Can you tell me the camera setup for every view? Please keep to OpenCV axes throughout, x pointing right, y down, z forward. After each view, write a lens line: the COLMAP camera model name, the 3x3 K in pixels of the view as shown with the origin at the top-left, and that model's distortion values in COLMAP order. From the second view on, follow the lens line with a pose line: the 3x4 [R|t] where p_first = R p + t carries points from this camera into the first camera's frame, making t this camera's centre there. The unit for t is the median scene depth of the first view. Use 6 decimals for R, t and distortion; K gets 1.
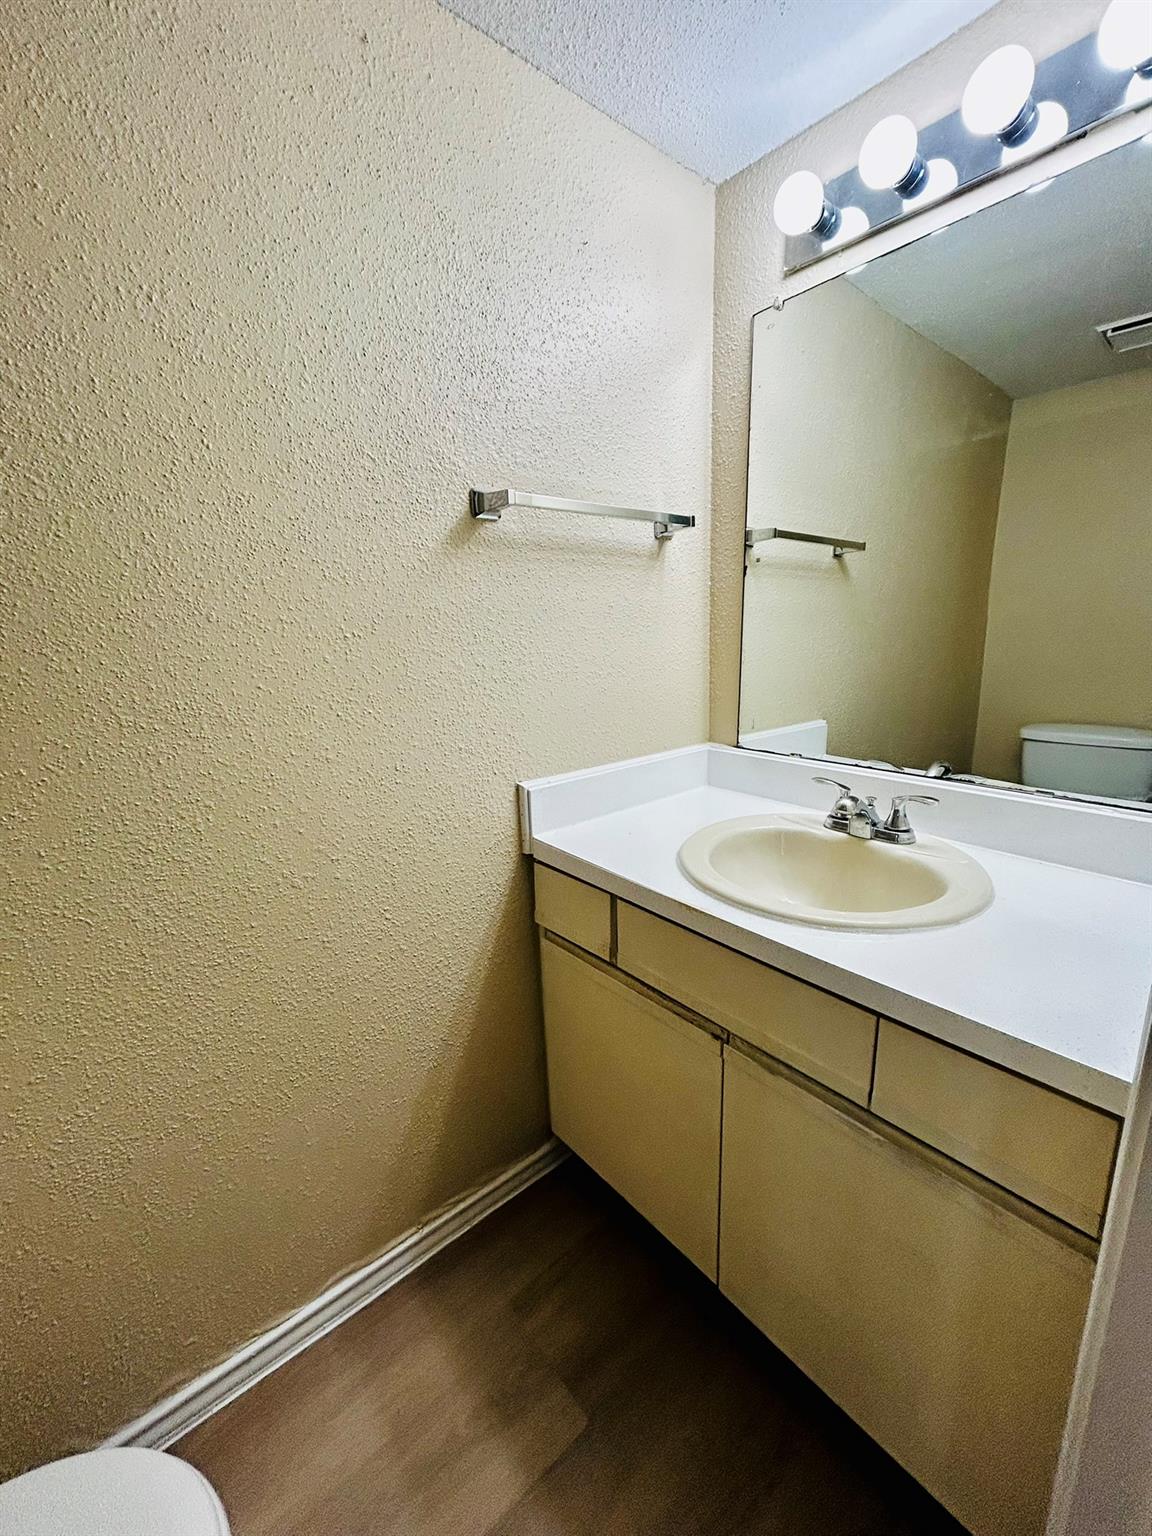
lens RADIAL K [[620.3, 0, 582.0], [0, 620.3, 767.7], [0, 0, 1]] dist [-0.000057, 0.000599]
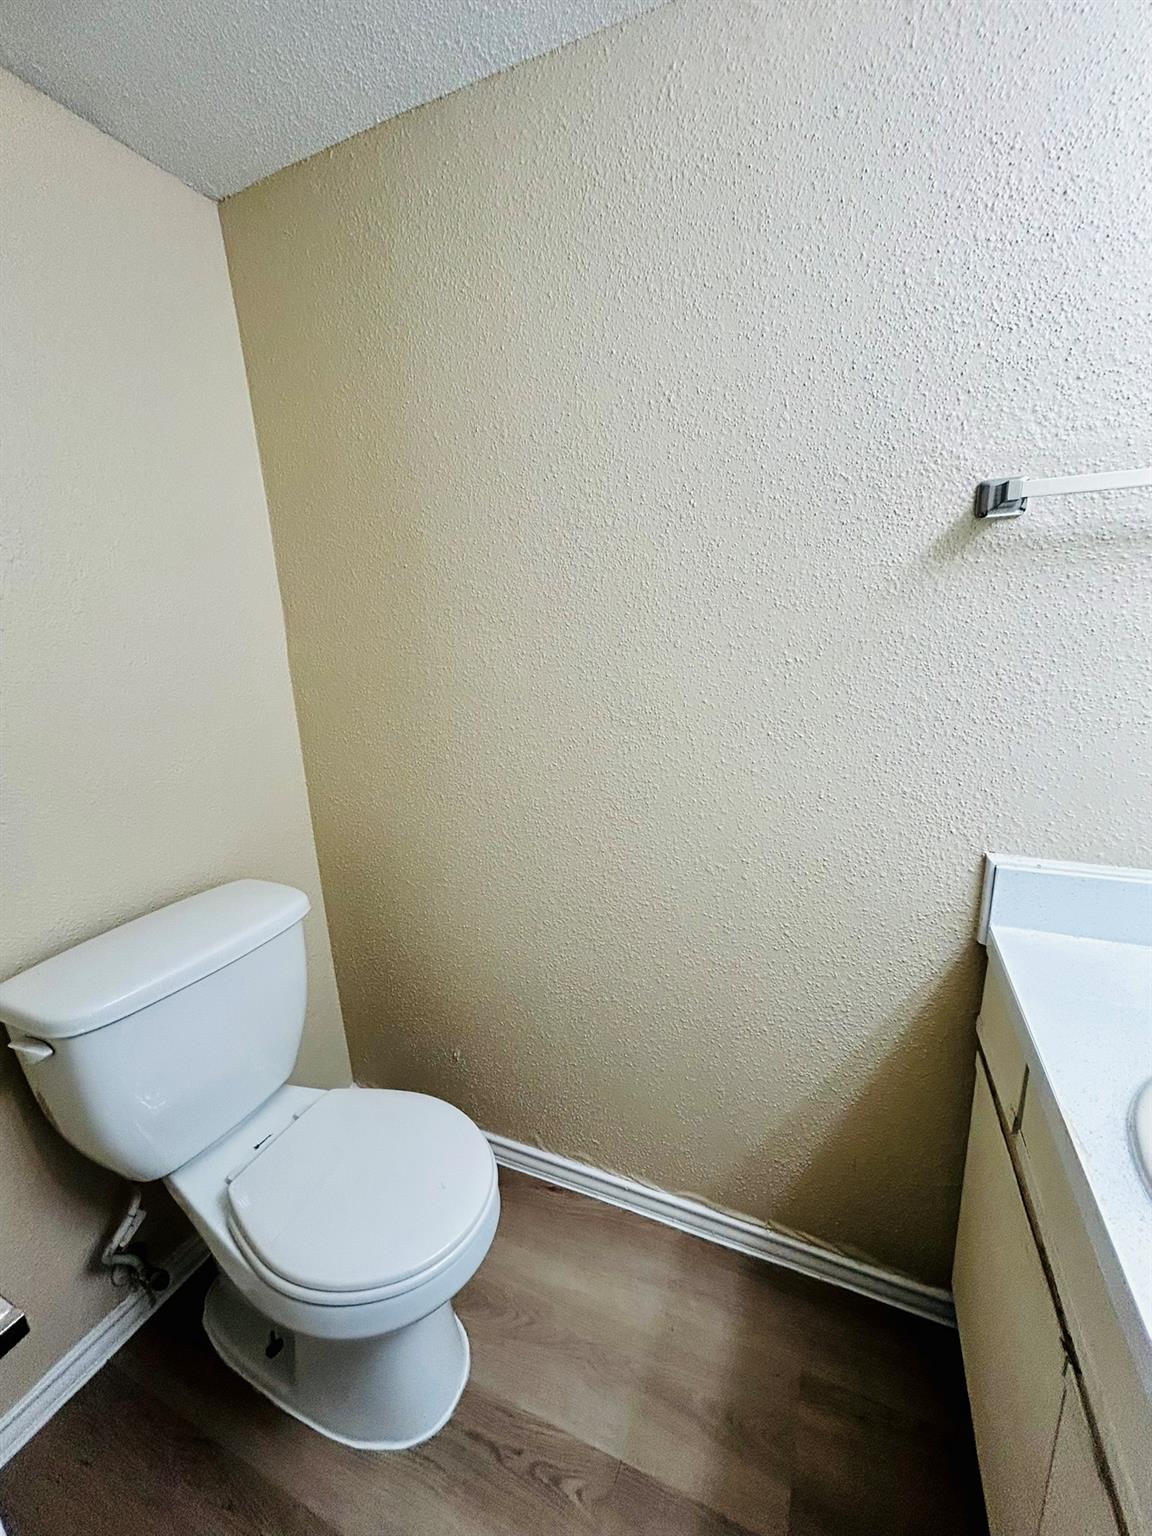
lens RADIAL K [[620.3, 0, 582.0], [0, 620.3, 767.7], [0, 0, 1]] dist [-0.000057, 0.000599]
pose [[0.446436, 0.227051, -0.865530, 0.356325], [-0.173835, 0.970851, 0.165016, -0.133360], [0.877768, 0.076790, 0.472892, 0.198583]]
